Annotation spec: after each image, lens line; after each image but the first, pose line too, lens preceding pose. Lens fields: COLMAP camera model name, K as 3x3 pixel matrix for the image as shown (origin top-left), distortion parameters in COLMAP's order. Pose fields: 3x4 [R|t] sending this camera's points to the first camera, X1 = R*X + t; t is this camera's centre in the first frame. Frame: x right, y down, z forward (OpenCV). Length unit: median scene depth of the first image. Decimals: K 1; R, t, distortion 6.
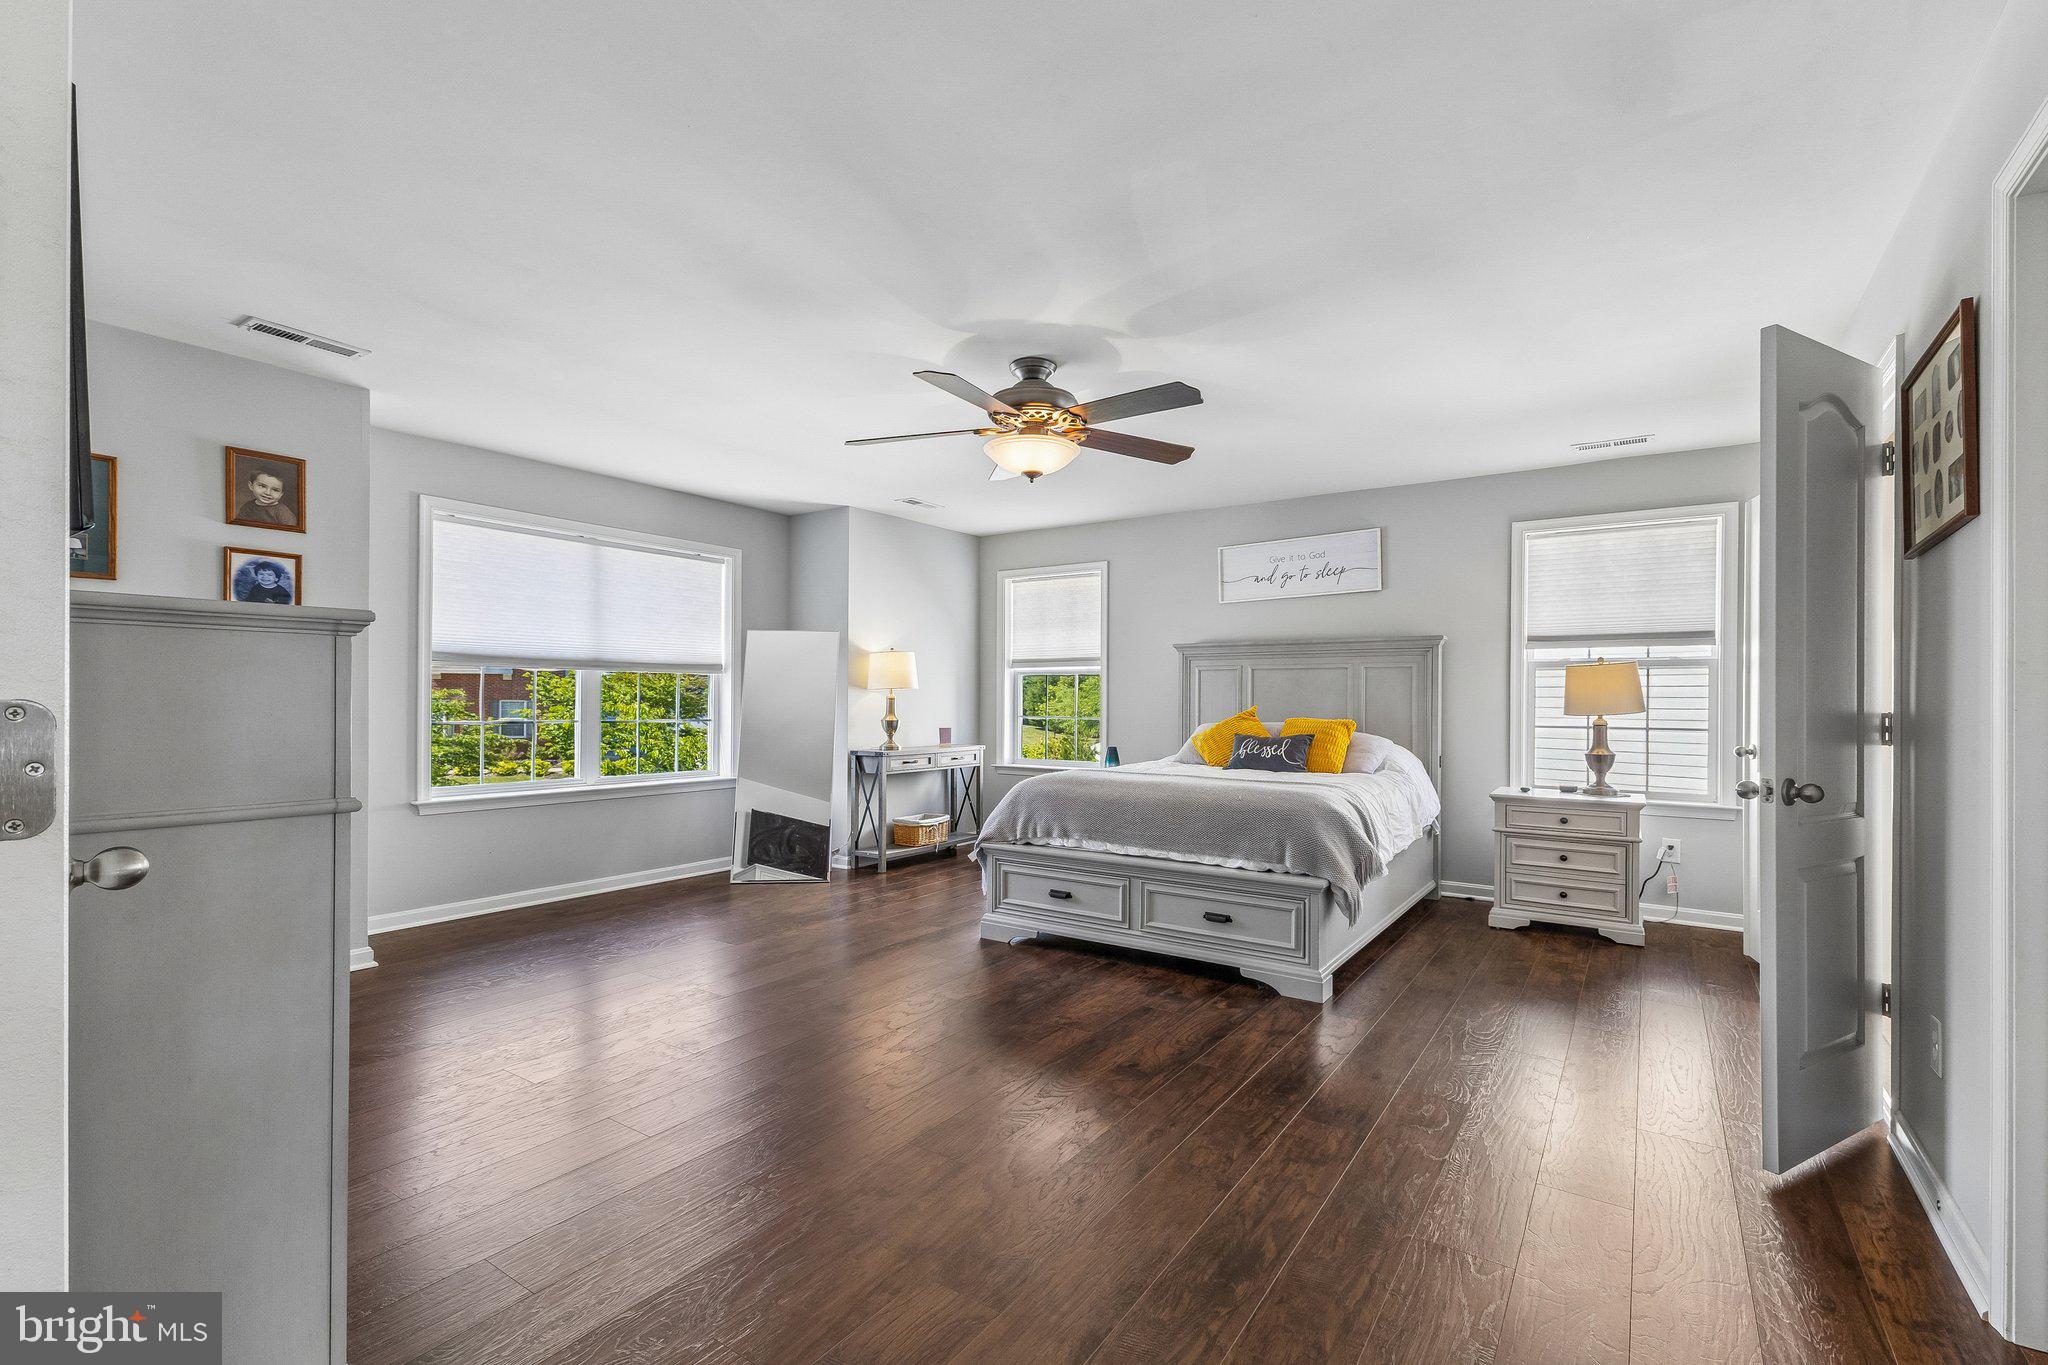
lens RADIAL K [[895.3, 0, 1033.6], [0, 895.3, 689.8], [0, 0, 1]] dist [0.011542, -0.001690]
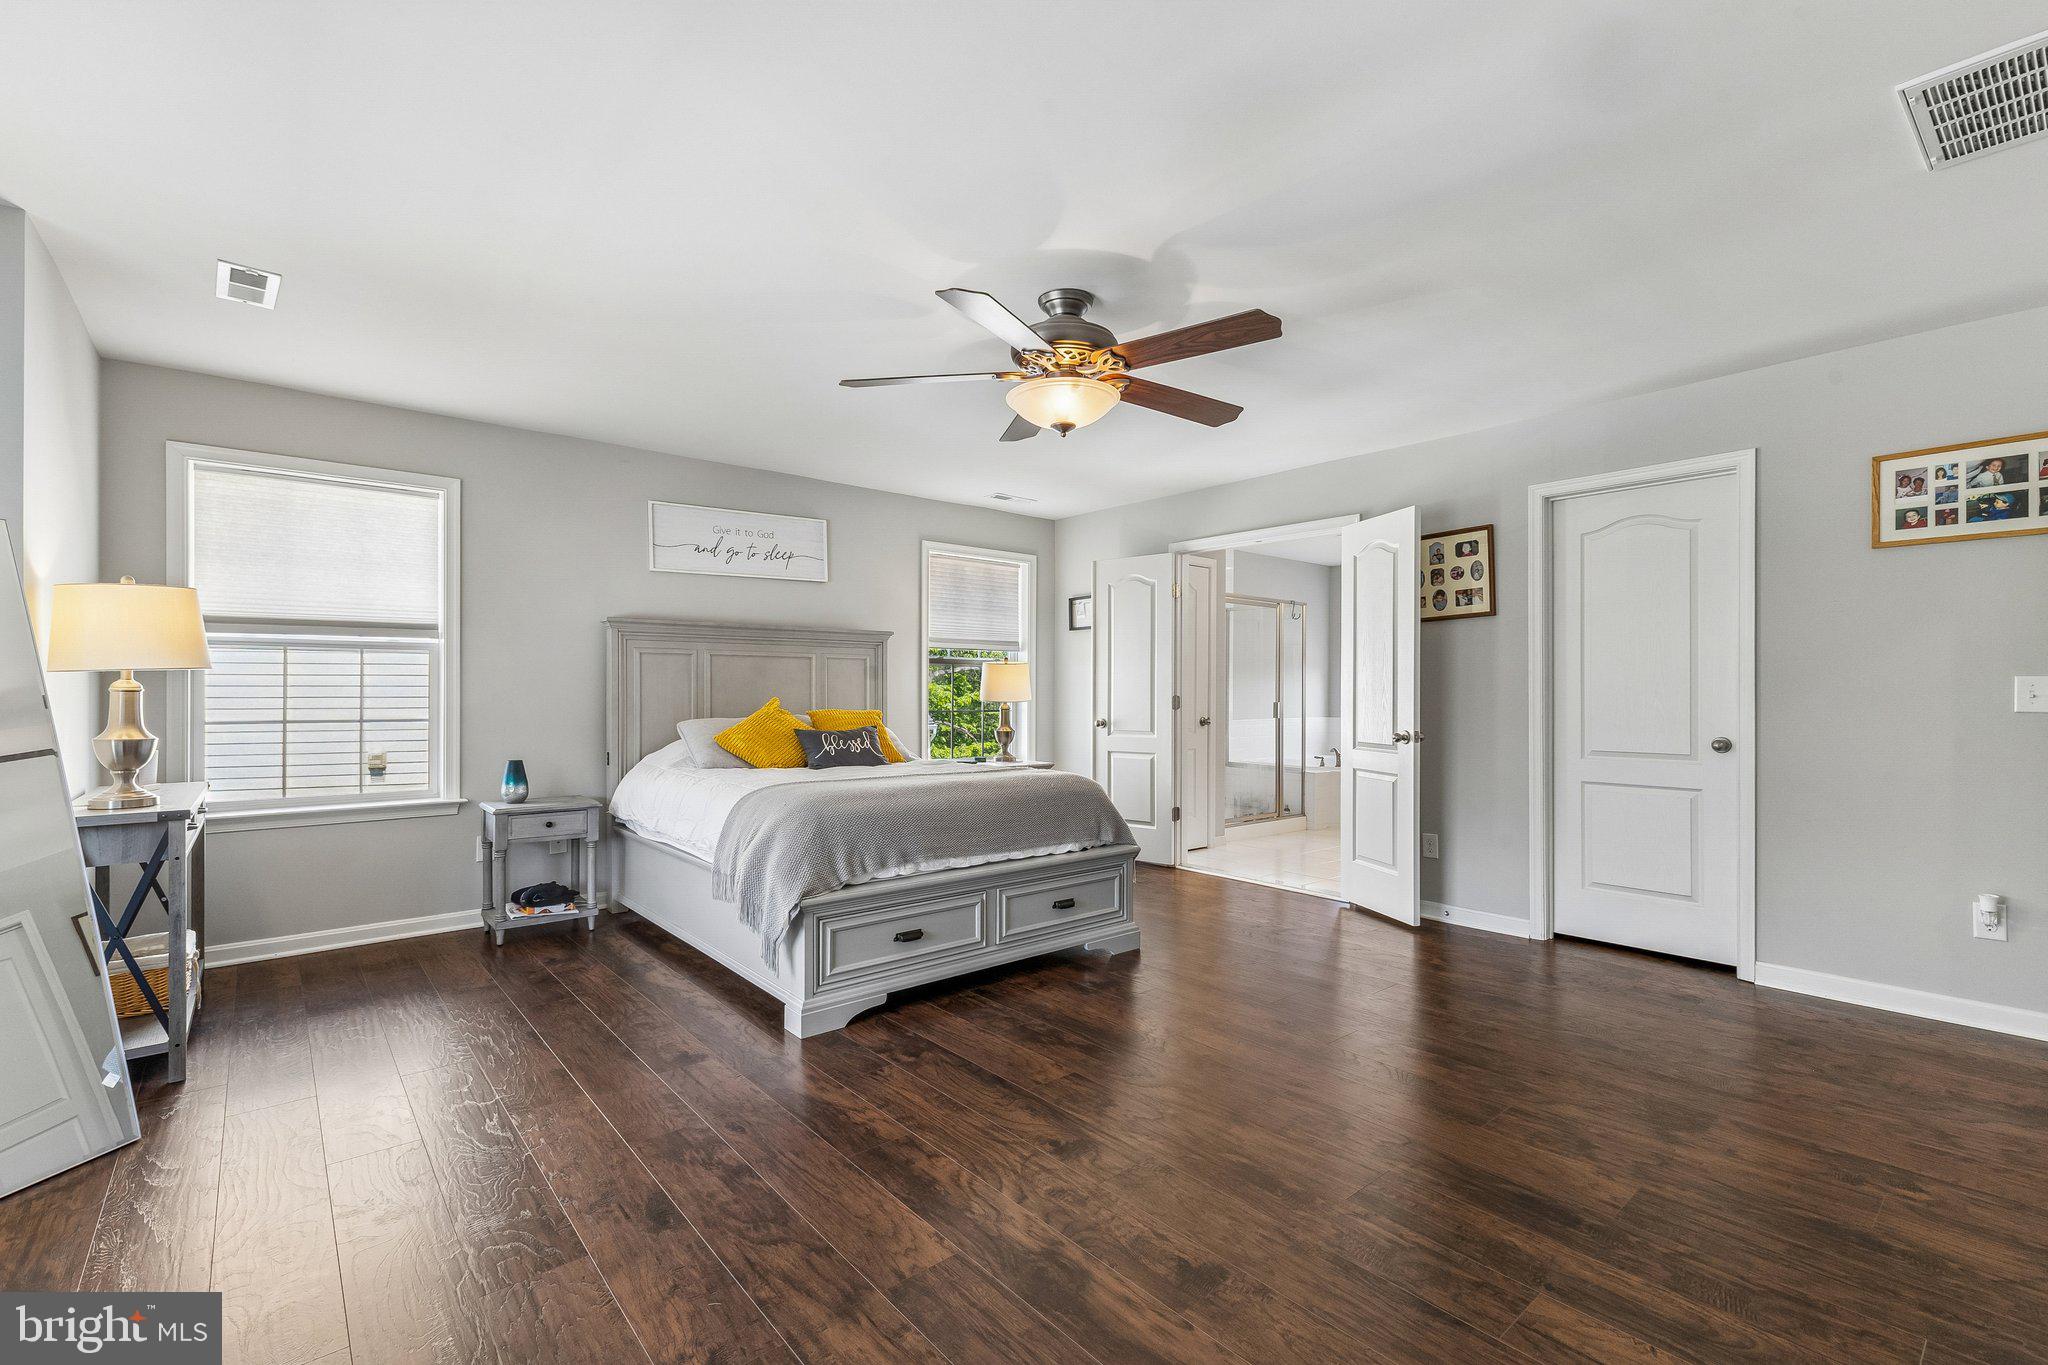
lens RADIAL K [[895.3, 0, 1024.5], [0, 895.3, 693.1], [0, 0, 1]] dist [0.011542, -0.001690]
pose [[0.300200, -0.006627, 0.953853, -0.575709], [-0.007195, 0.999932, 0.009211, 0.003713], [-0.953849, -0.009628, 0.300132, 0.547020]]
